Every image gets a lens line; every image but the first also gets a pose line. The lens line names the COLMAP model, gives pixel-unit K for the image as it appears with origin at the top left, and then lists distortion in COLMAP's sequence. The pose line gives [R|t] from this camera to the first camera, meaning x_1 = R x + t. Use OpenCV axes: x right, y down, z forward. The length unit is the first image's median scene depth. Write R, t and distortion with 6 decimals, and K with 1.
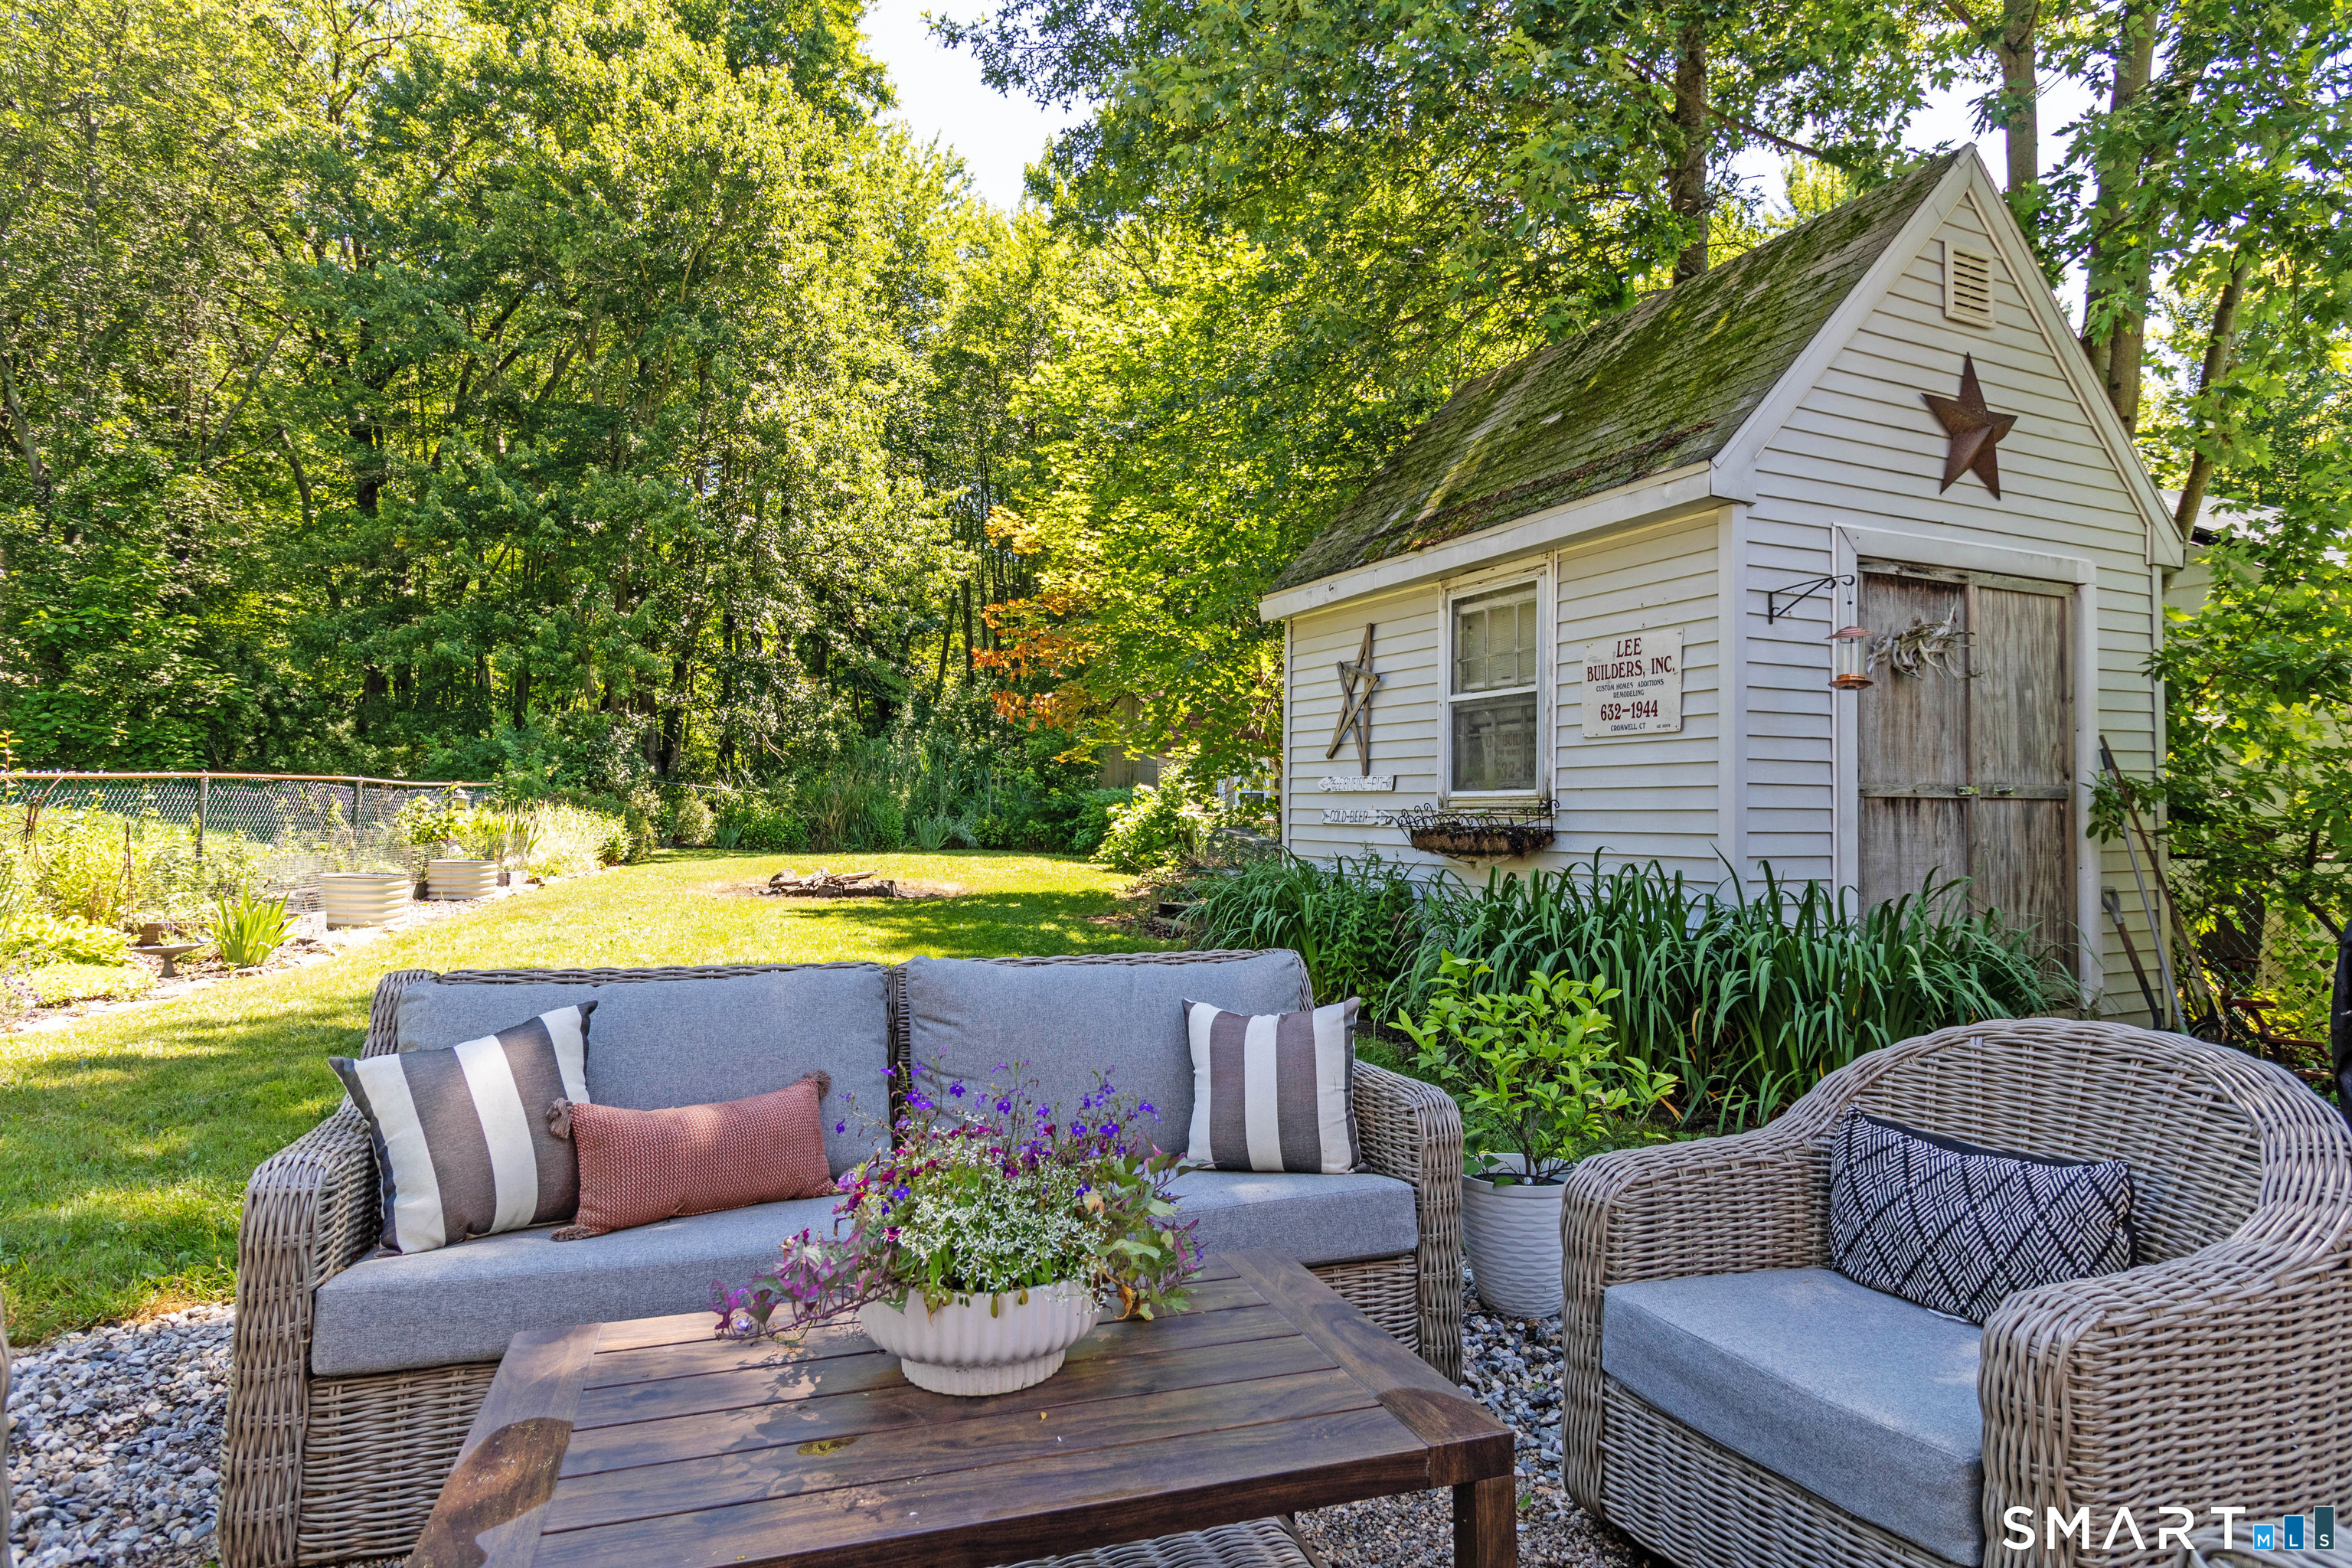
lens RADIAL K [[1324.6, 0, 1170.2], [0, 1324.6, 780.7], [0, 0, 1]] dist [-0.004284, -0.001461]
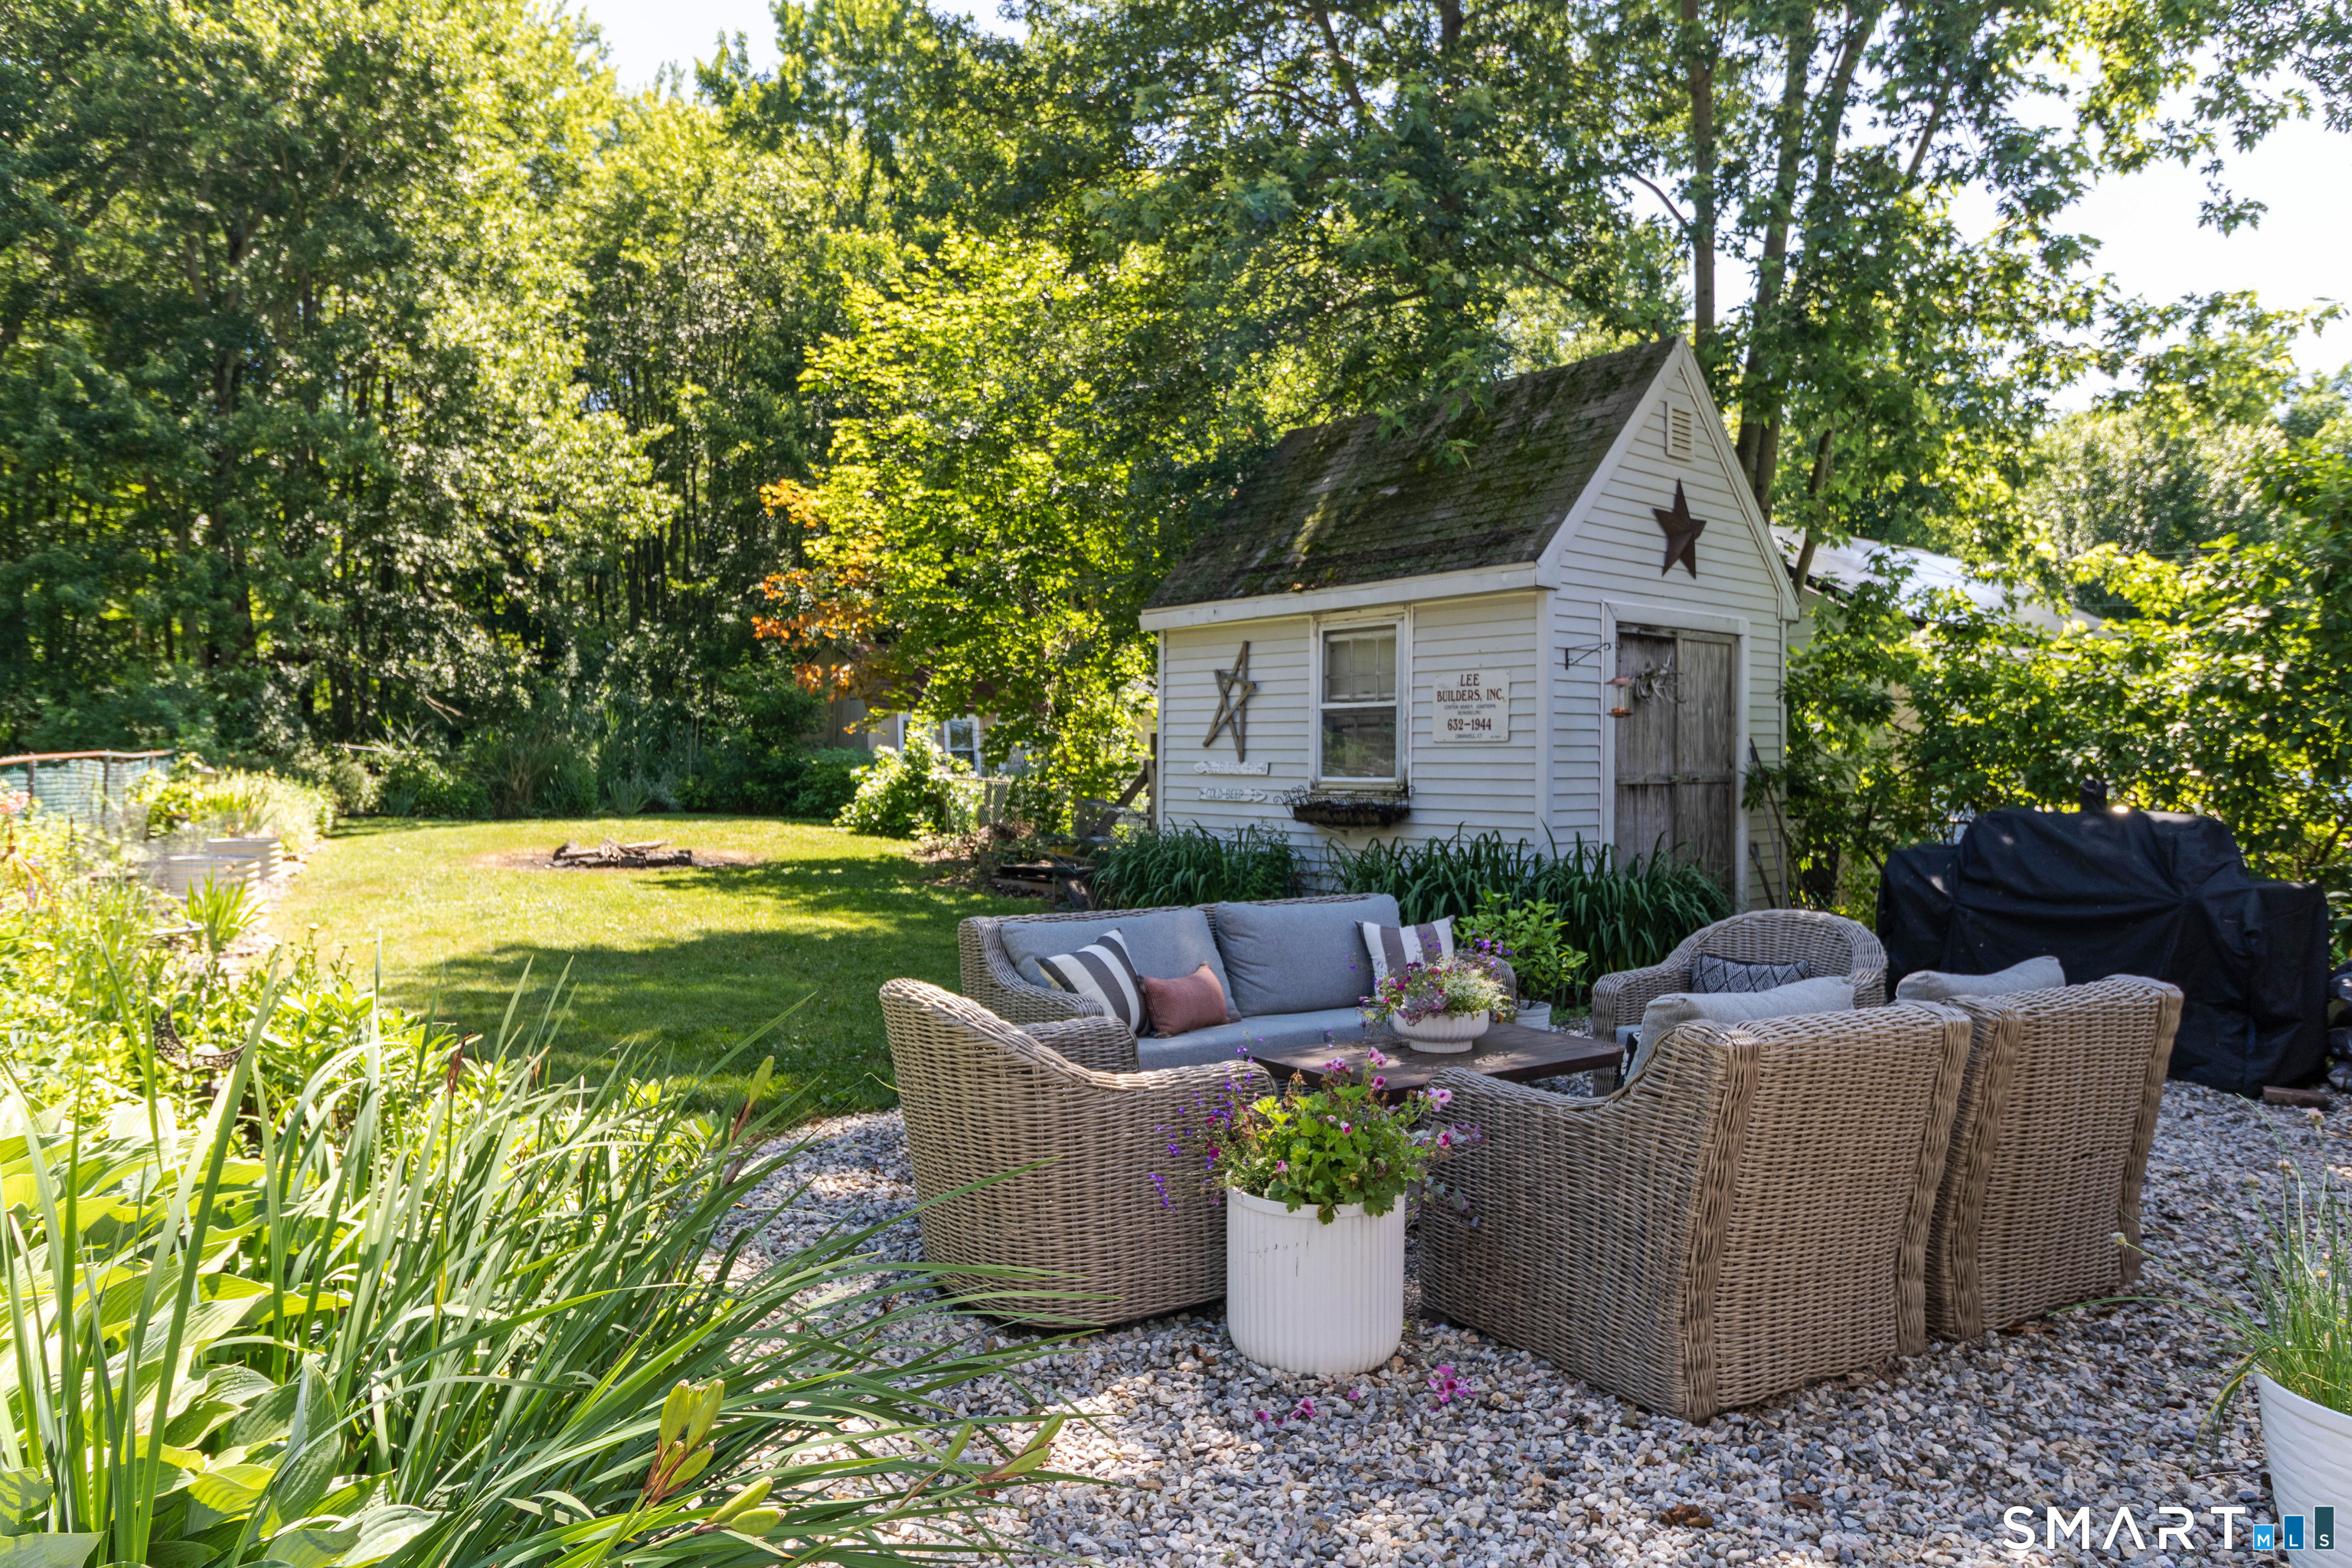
lens RADIAL K [[1479.6, 0, 1177.7], [0, 1479.6, 784.2], [0, 0, 1]] dist [-0.021288, -0.002309]
pose [[0.962445, -0.009748, 0.271300, -0.314035], [-0.001667, 0.999124, 0.041811, -0.044510], [-0.271470, -0.040694, 0.961586, -0.360922]]
